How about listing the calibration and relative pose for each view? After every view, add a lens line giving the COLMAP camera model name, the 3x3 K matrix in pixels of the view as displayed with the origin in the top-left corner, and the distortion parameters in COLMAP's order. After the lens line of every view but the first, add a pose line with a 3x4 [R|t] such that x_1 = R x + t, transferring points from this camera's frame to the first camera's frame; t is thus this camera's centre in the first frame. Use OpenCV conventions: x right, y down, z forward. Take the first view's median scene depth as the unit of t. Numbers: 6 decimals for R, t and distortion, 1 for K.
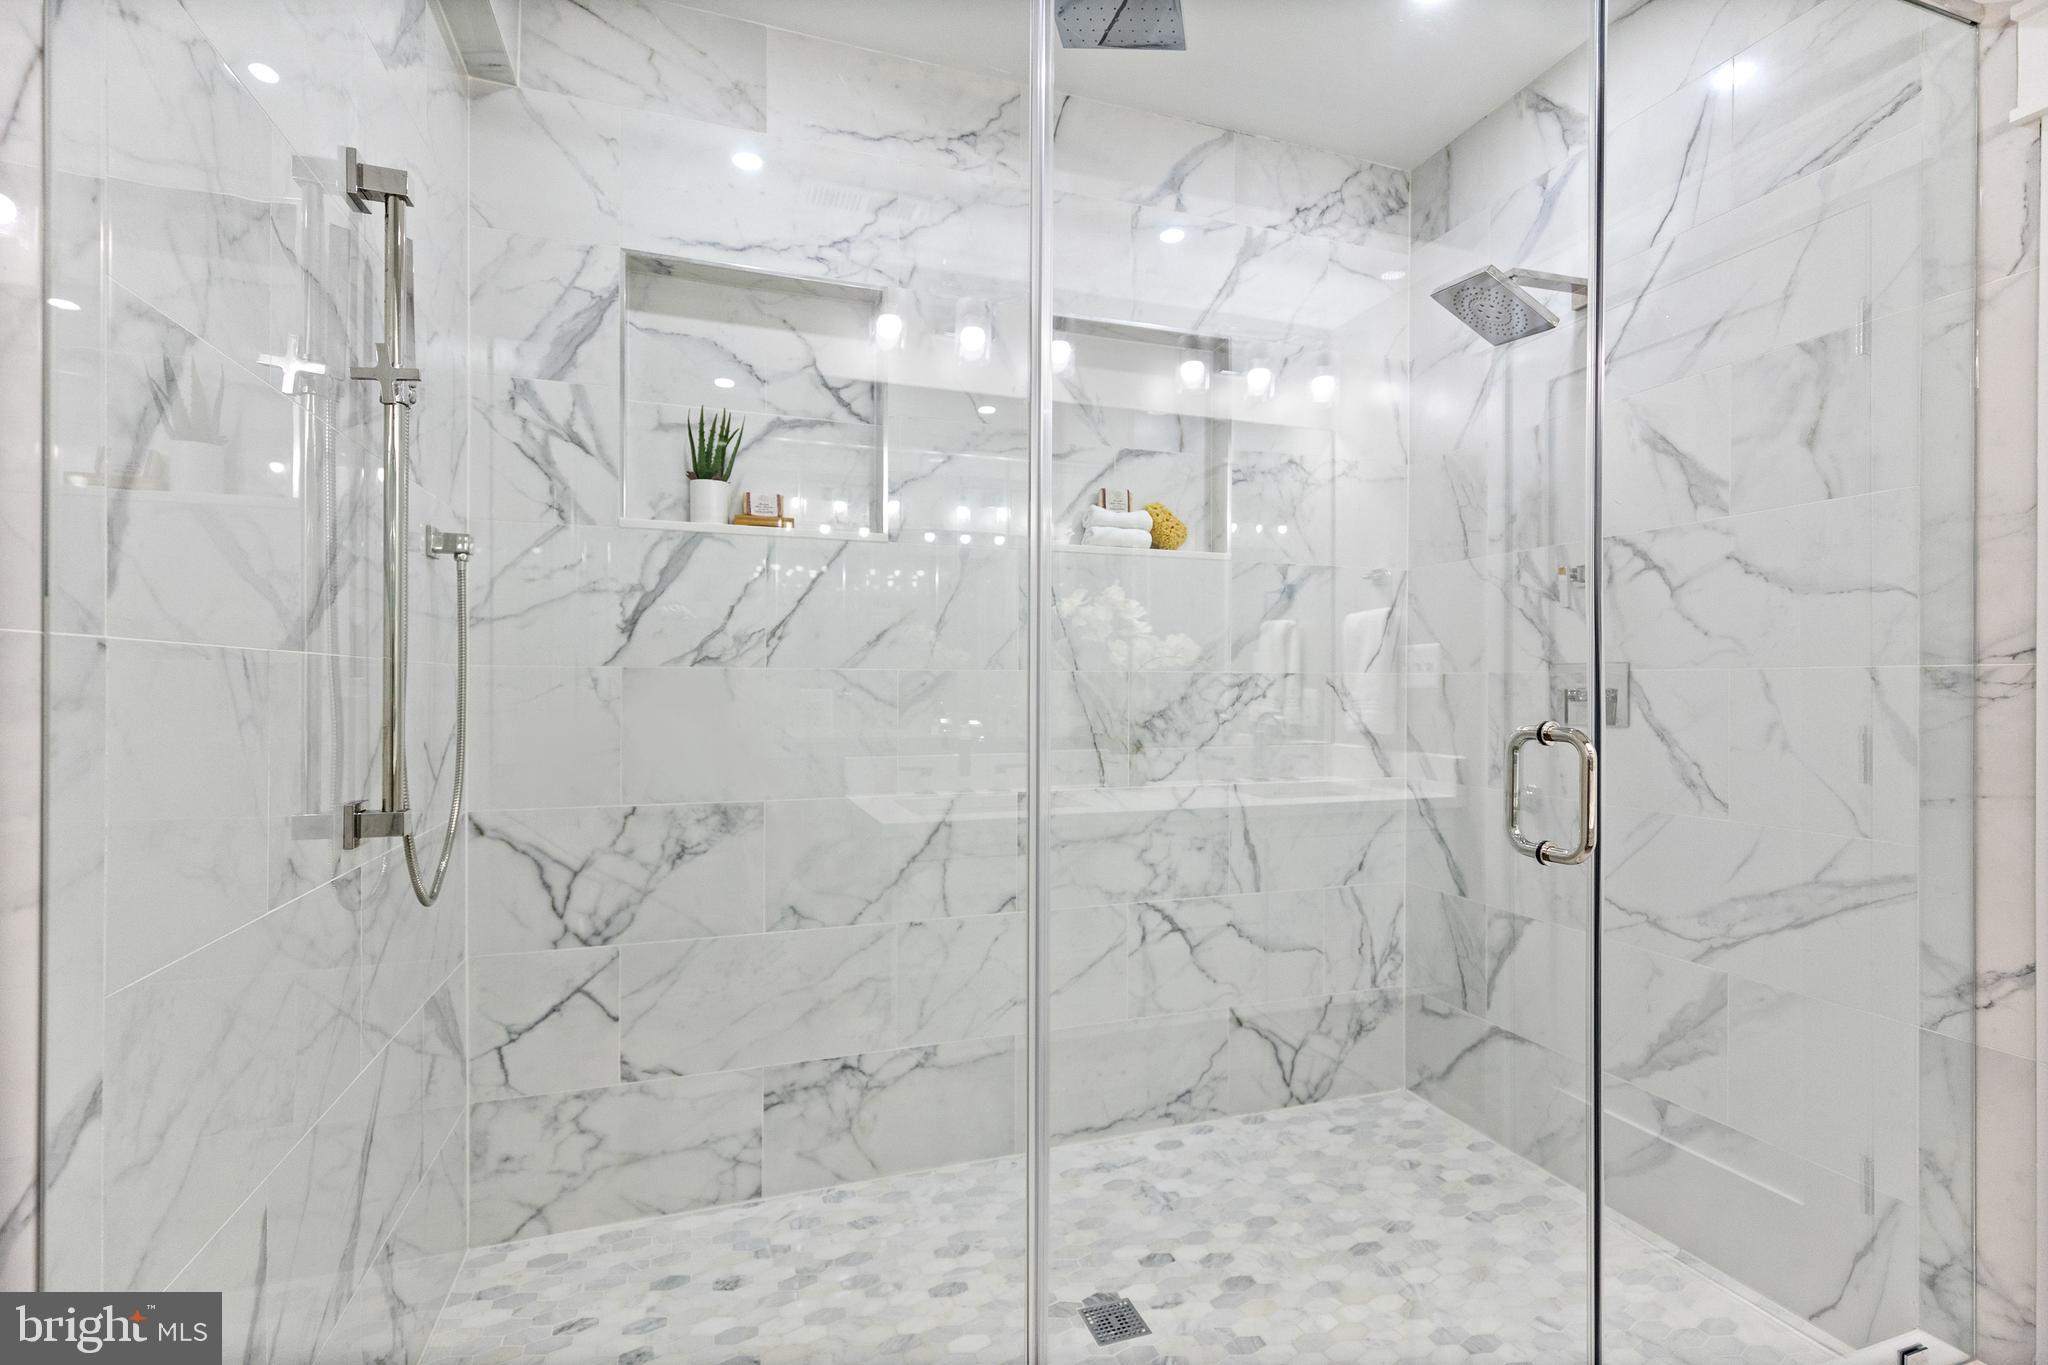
lens RADIAL K [[947.7, 0, 1022.2], [0, 947.7, 689.3], [0, 0, 1]] dist [0.016716, -0.002725]
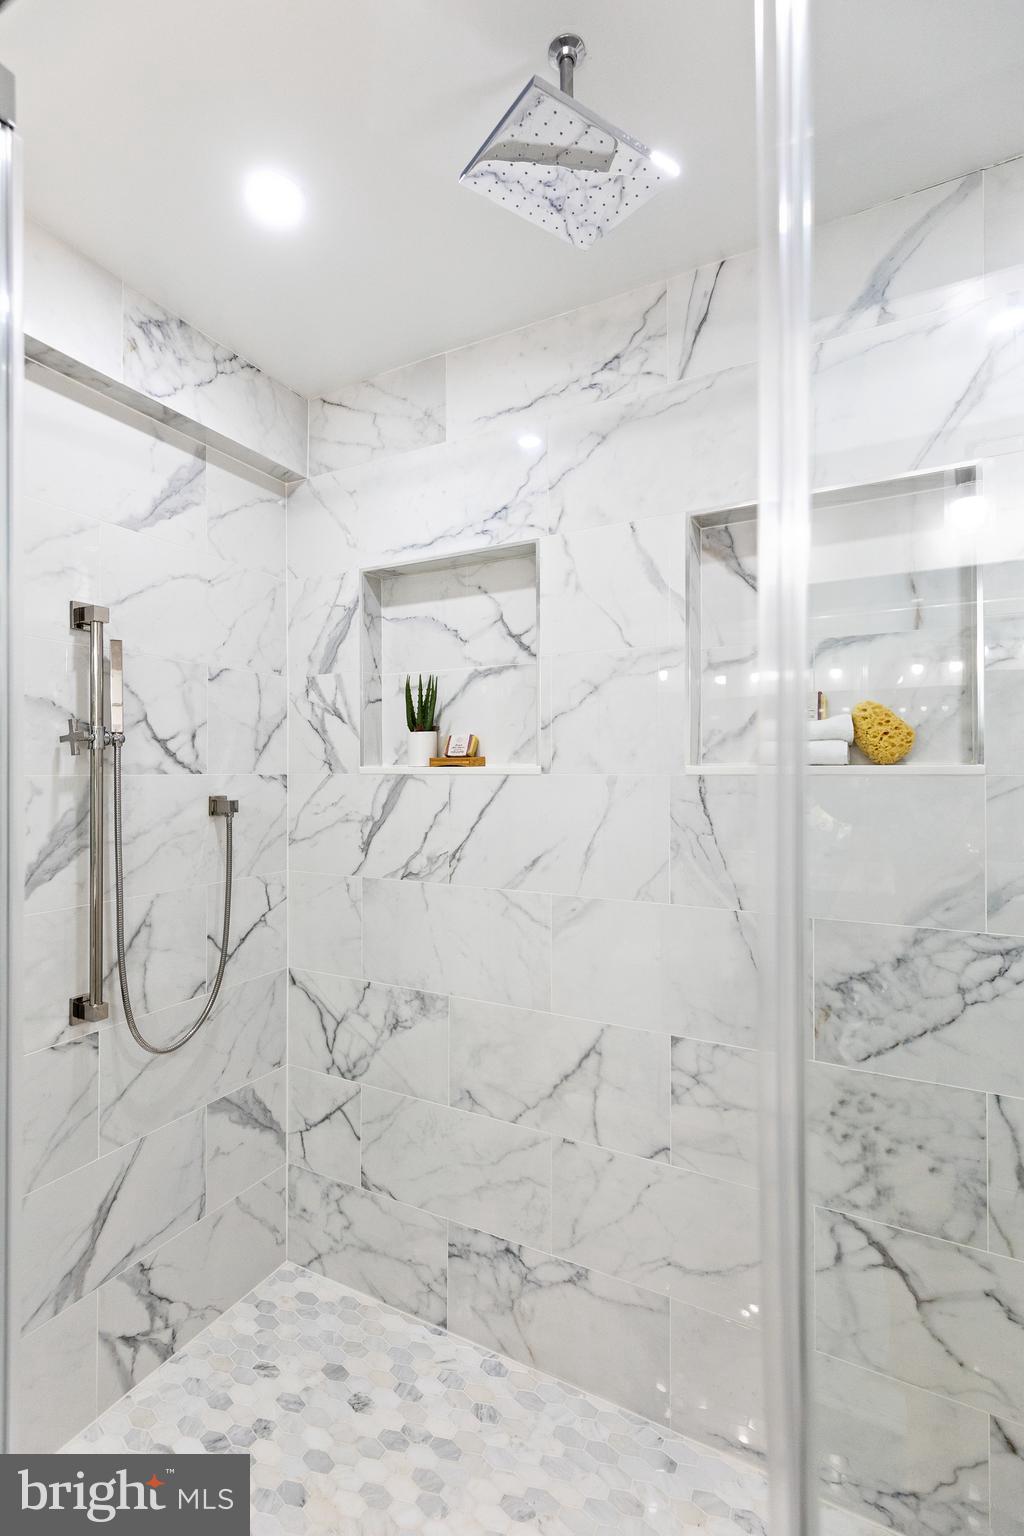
lens RADIAL K [[710.7, 0, 511.2], [0, 710.7, 762.2], [0, 0, 1]] dist [0.016716, -0.002725]
pose [[0.673437, -0.006795, -0.739213, 0.450351], [0.004268, 0.999977, -0.005304, -0.172628], [0.739232, 0.000417, 0.673451, 0.454352]]
